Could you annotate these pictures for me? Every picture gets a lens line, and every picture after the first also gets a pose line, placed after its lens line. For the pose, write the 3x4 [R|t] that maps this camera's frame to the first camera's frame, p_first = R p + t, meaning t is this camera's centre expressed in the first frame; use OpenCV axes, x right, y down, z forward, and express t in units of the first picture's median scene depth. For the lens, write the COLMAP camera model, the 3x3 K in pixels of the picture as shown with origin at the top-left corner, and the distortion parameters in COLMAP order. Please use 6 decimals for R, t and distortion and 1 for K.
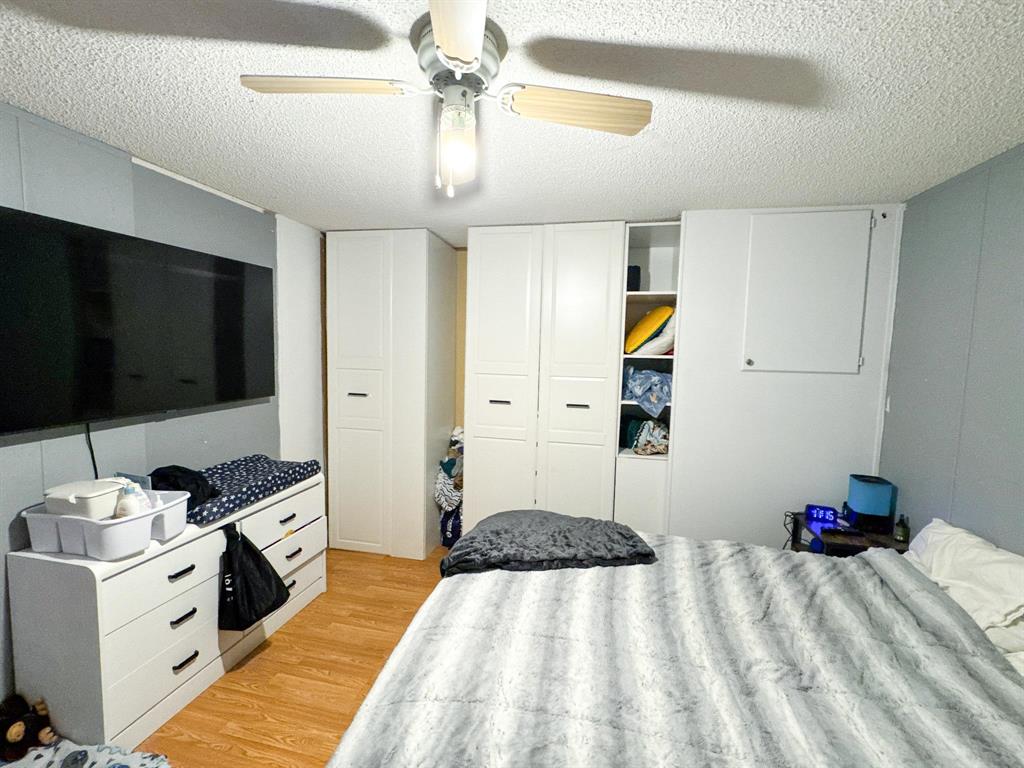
lens RADIAL K [[444.9, 0, 512.0], [0, 444.9, 384.0], [0, 0, 1]] dist [-0.001920, 0.001253]
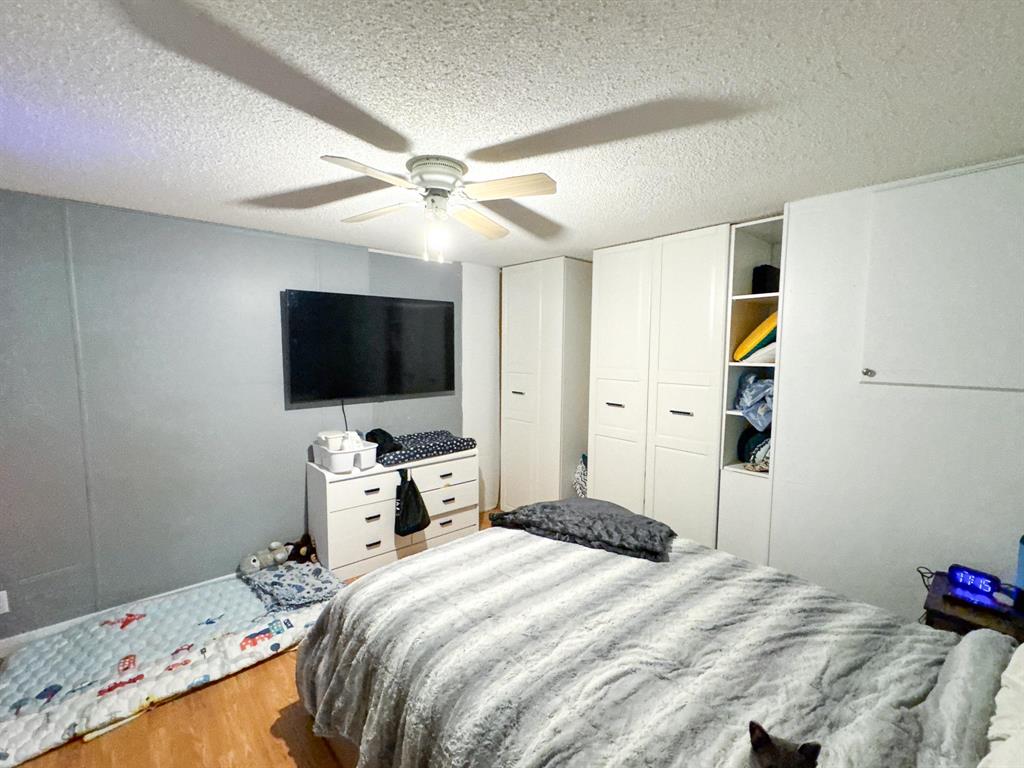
lens RADIAL K [[444.9, 0, 512.0], [0, 444.9, 384.0], [0, 0, 1]] dist [-0.001920, 0.001253]
pose [[0.806912, 0.031365, -0.589838, 0.614514], [-0.036597, 0.999325, 0.003074, -0.008056], [0.589536, 0.019106, 0.807516, -0.059811]]
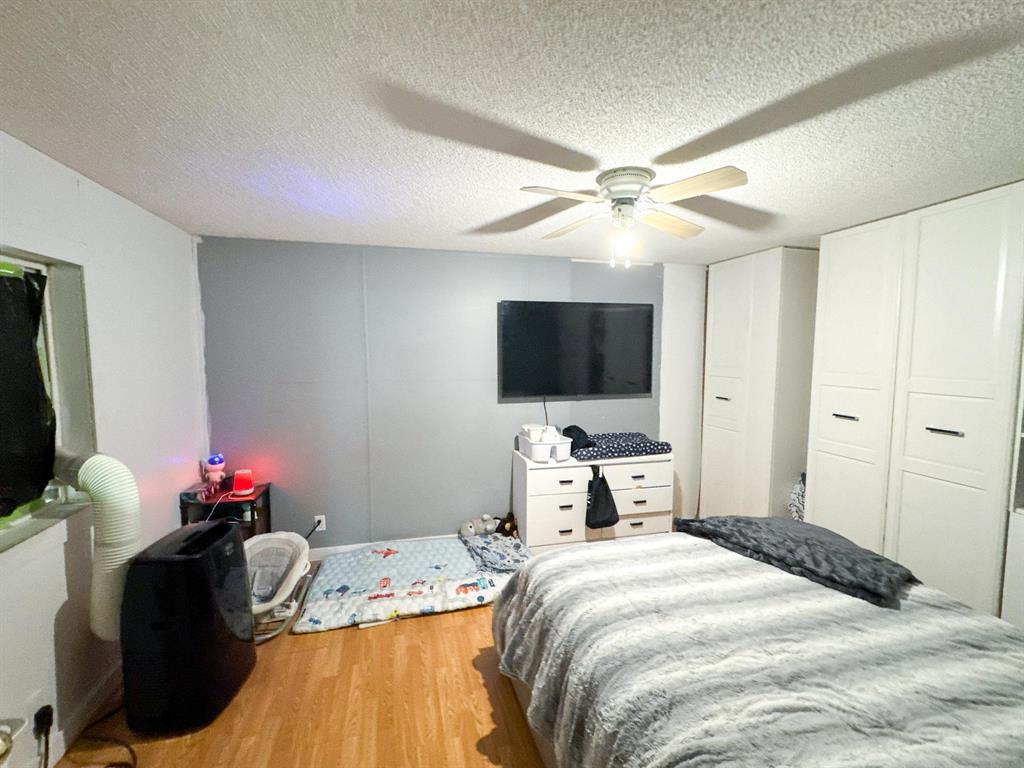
lens RADIAL K [[444.9, 0, 512.0], [0, 444.9, 384.0], [0, 0, 1]] dist [-0.001920, 0.001253]
pose [[0.455226, 0.044815, -0.889247, 0.704458], [-0.064697, 0.997757, 0.017164, 0.001600], [0.888022, 0.049718, 0.457105, -0.057198]]
